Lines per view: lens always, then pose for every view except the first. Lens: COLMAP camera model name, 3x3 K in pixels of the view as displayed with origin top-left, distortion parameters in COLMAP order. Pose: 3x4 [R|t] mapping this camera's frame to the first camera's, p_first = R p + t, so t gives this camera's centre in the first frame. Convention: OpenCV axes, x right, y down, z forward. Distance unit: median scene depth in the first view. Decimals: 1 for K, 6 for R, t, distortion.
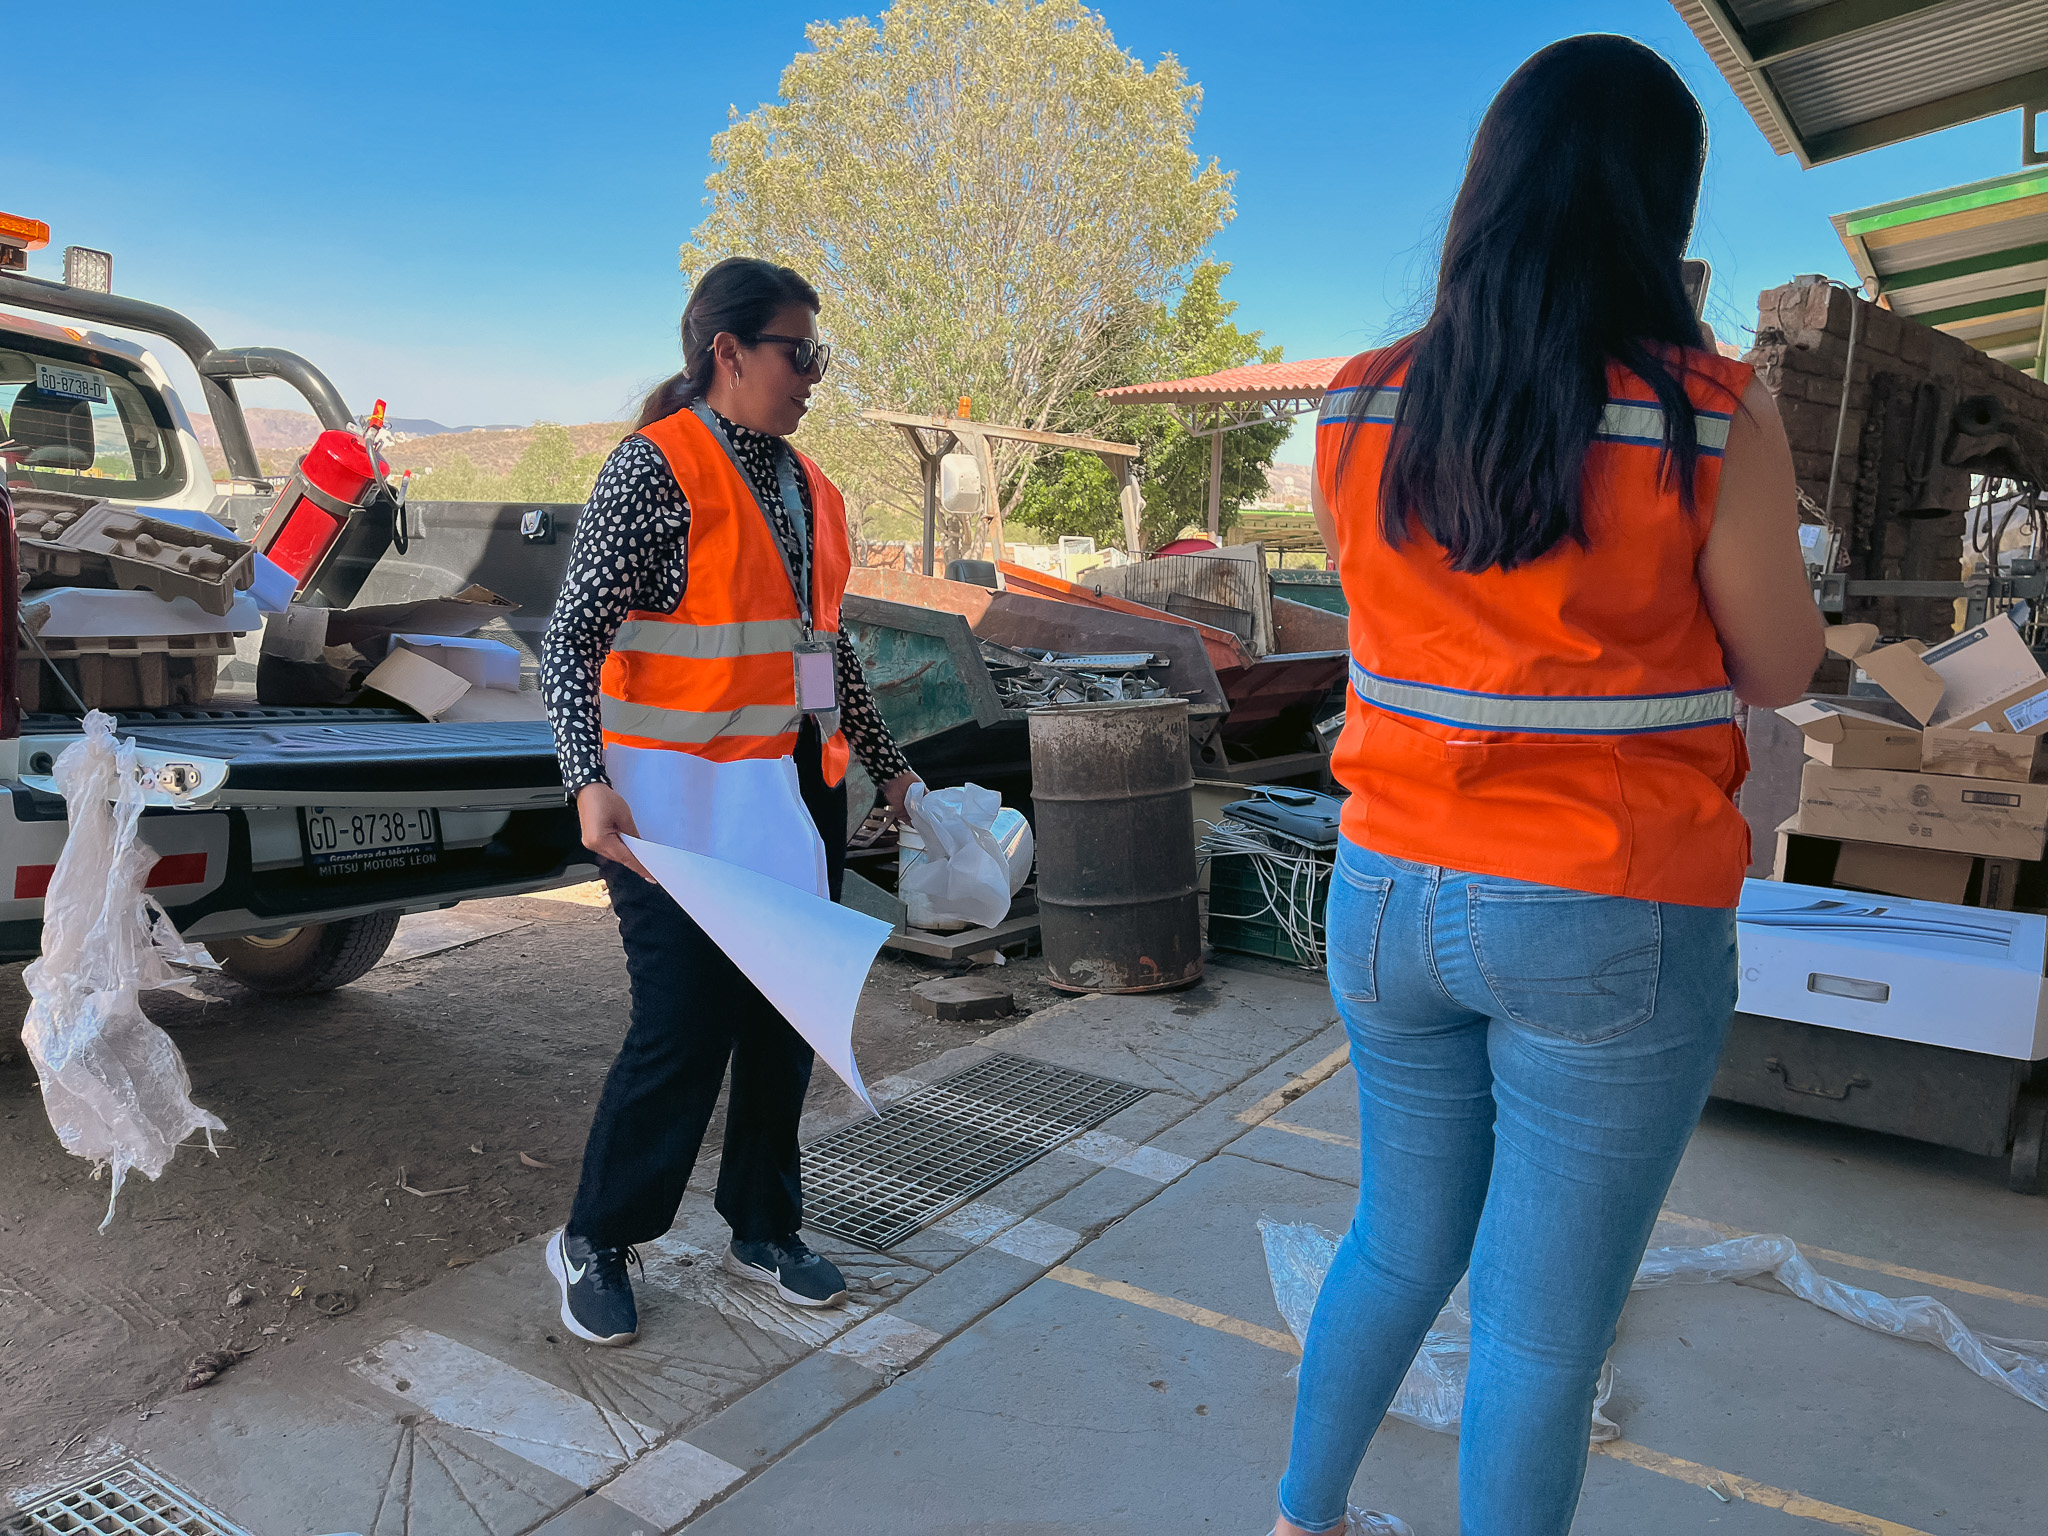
lens RADIAL K [[1579.7, 0, 1011.3], [0, 1579.7, 777.2], [0, 0, 1]] dist [0.029694, -0.039534]
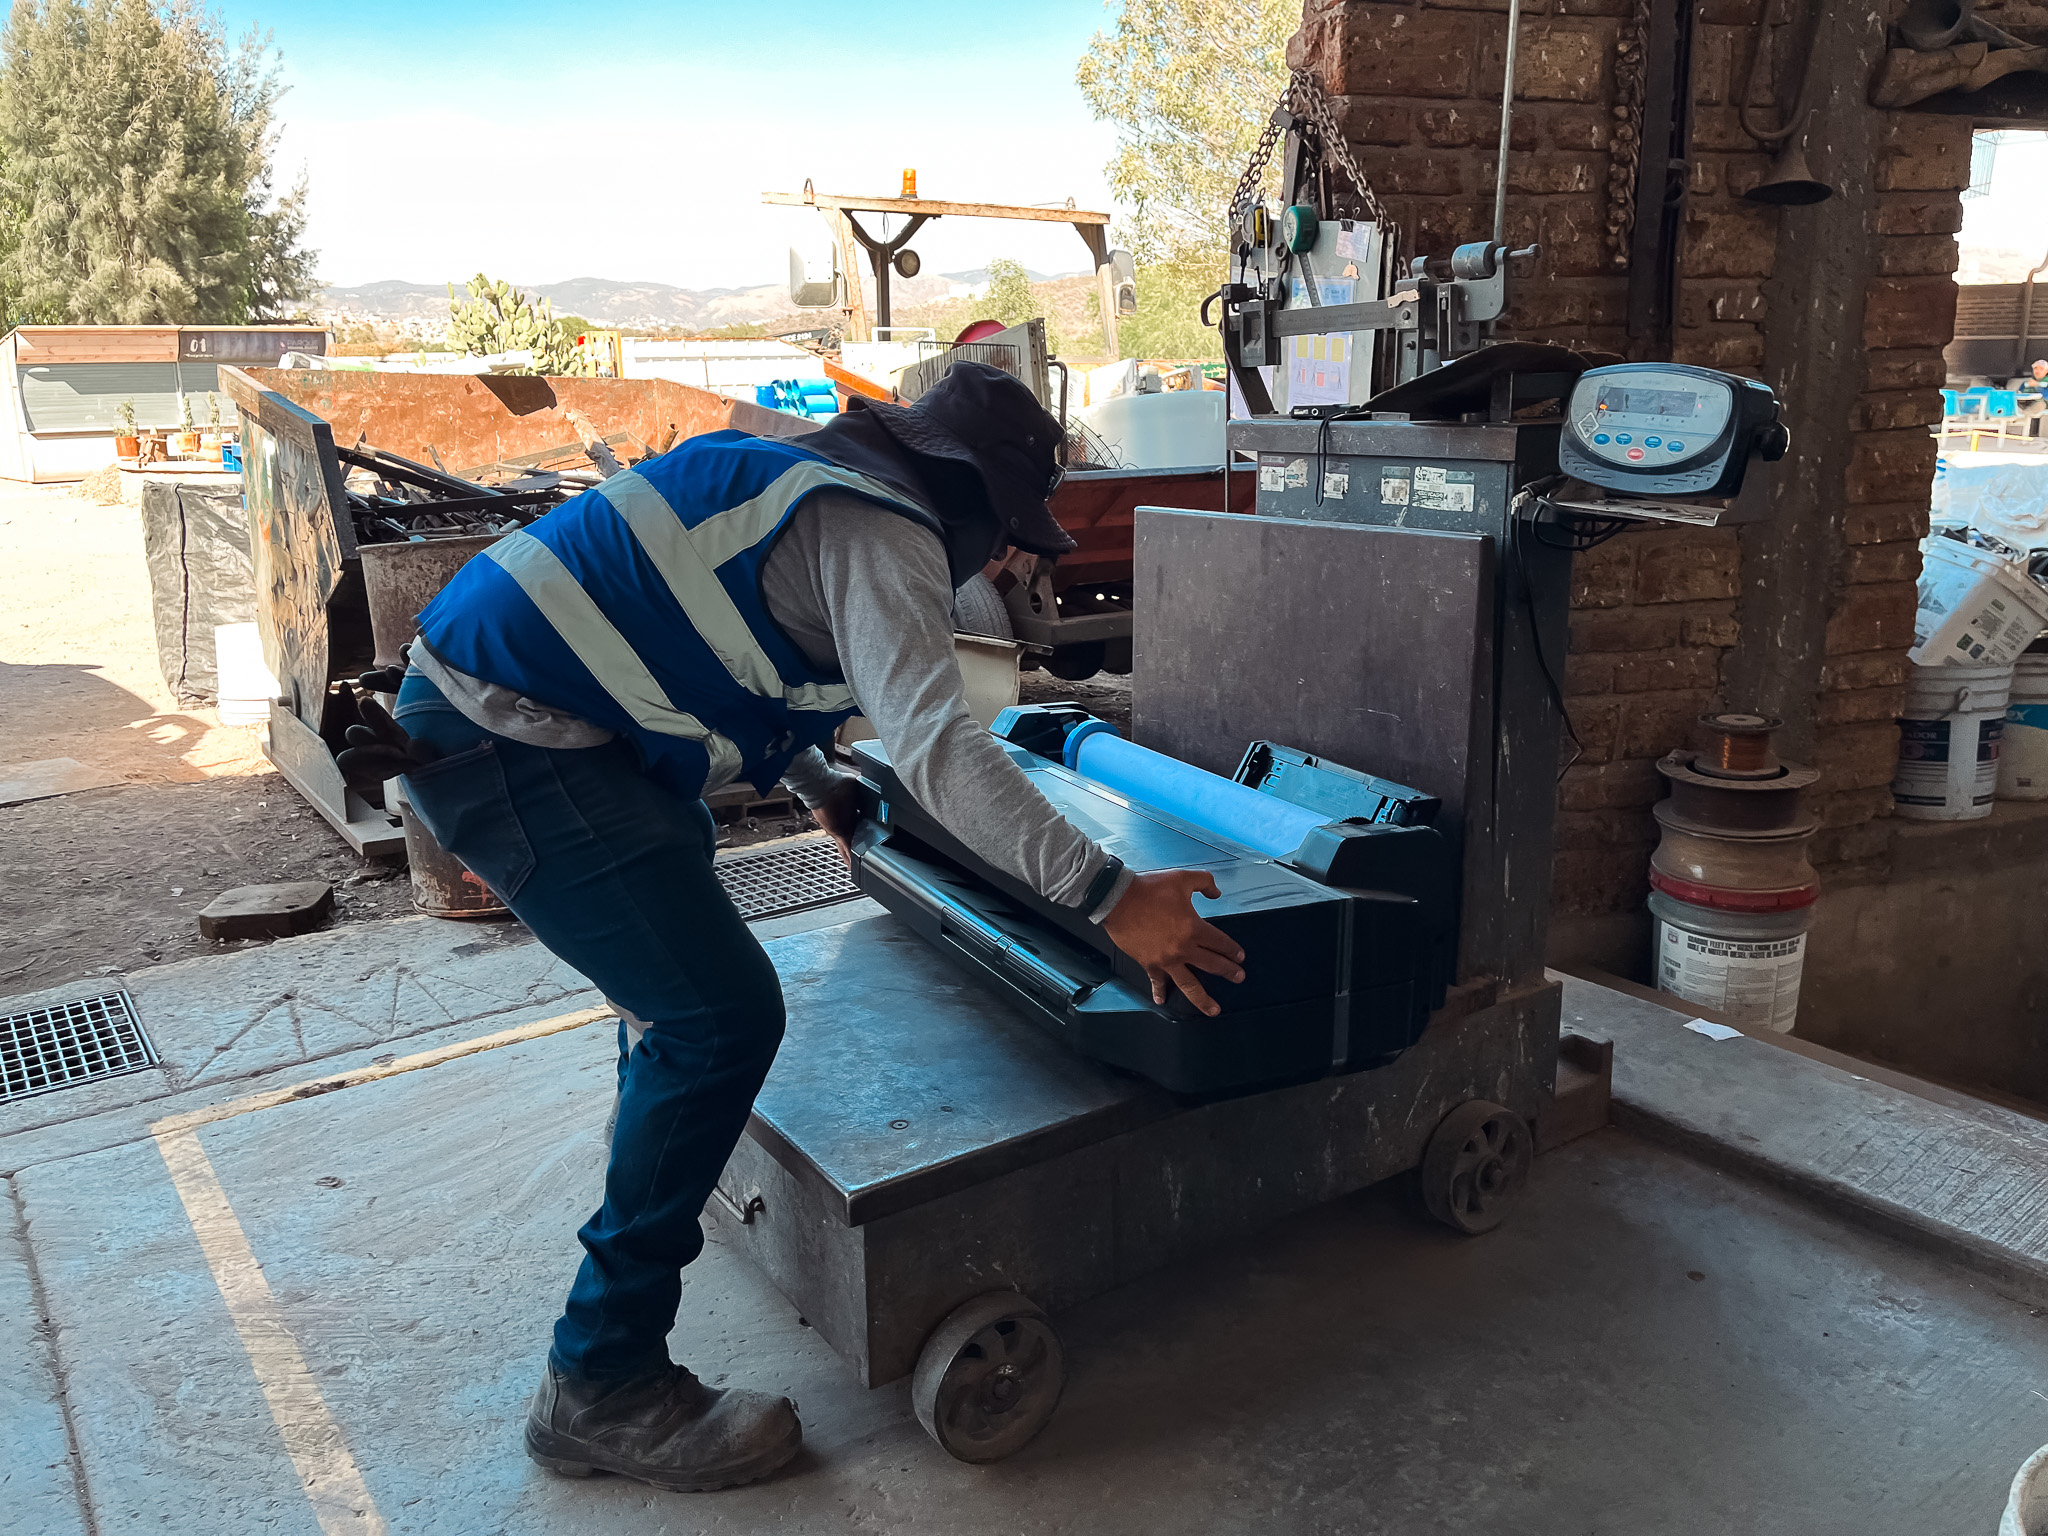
lens RADIAL K [[1579.7, 0, 1031.4], [0, 1579.7, 769.6], [0, 0, 1]] dist [0.029694, -0.039534]
pose [[0.930984, 0.045334, -0.362234, 0.559175], [-0.009777, 0.995000, 0.099399, -0.013099], [0.364929, -0.088997, 0.926772, 0.359078]]
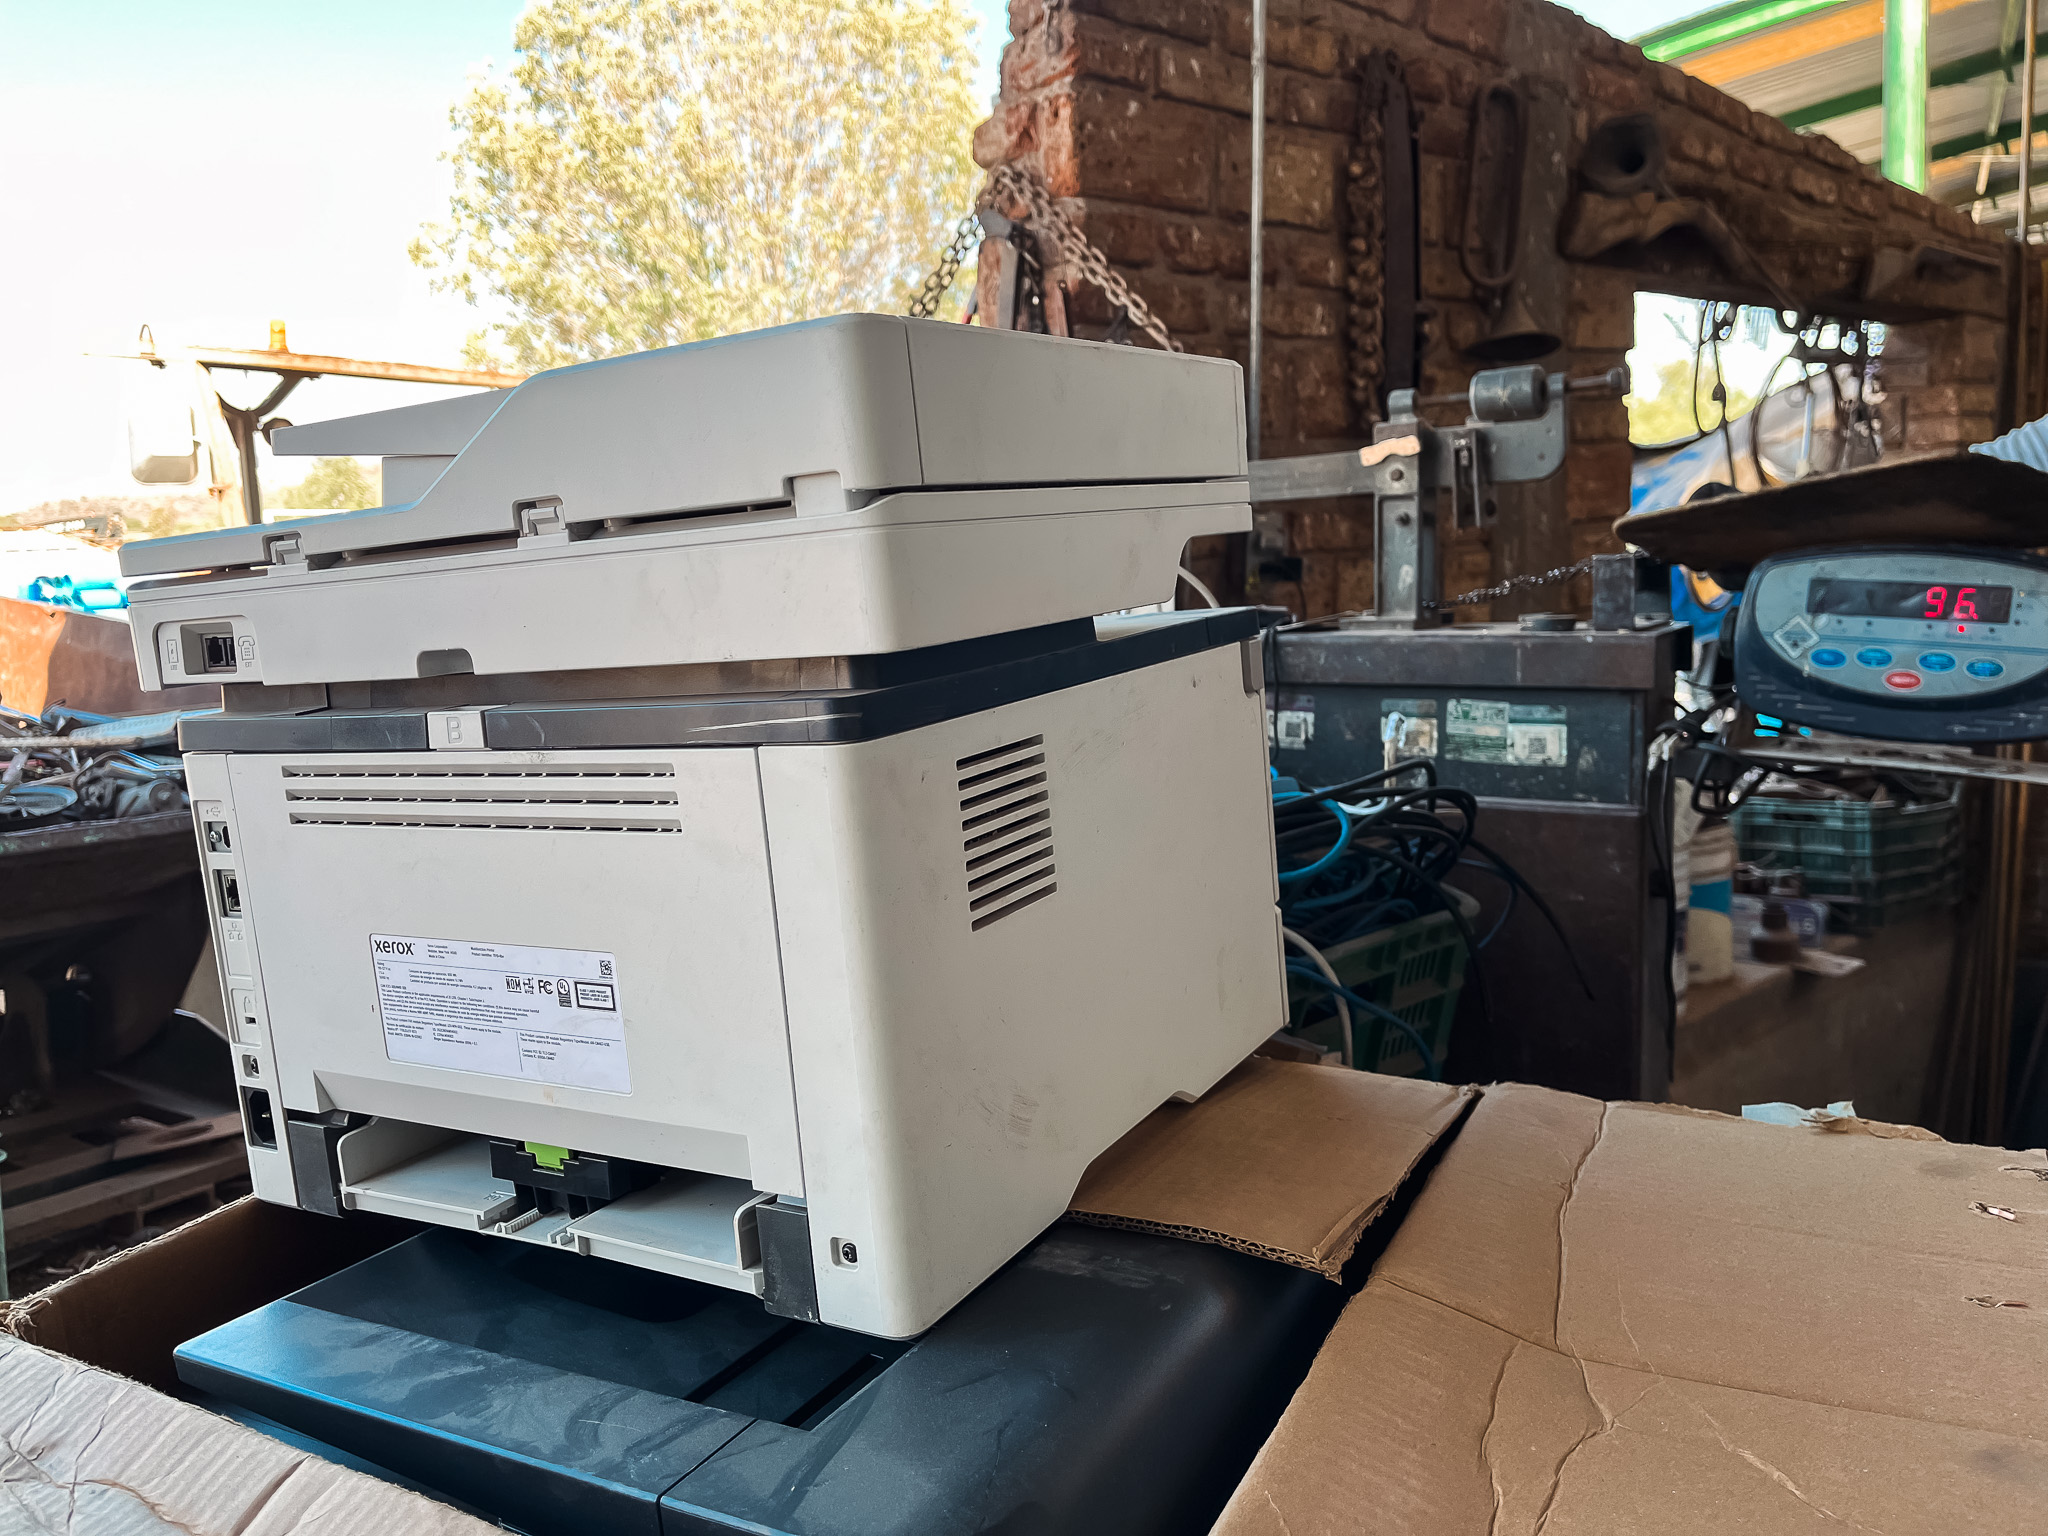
lens RADIAL K [[1579.7, 0, 1019.1], [0, 1579.7, 752.9], [0, 0, 1]] dist [0.029694, -0.039534]
pose [[0.997550, -0.067315, 0.019048, 0.416364], [0.067498, 0.997678, -0.009114, -0.045966], [-0.018390, 0.010377, 0.999777, 0.521922]]
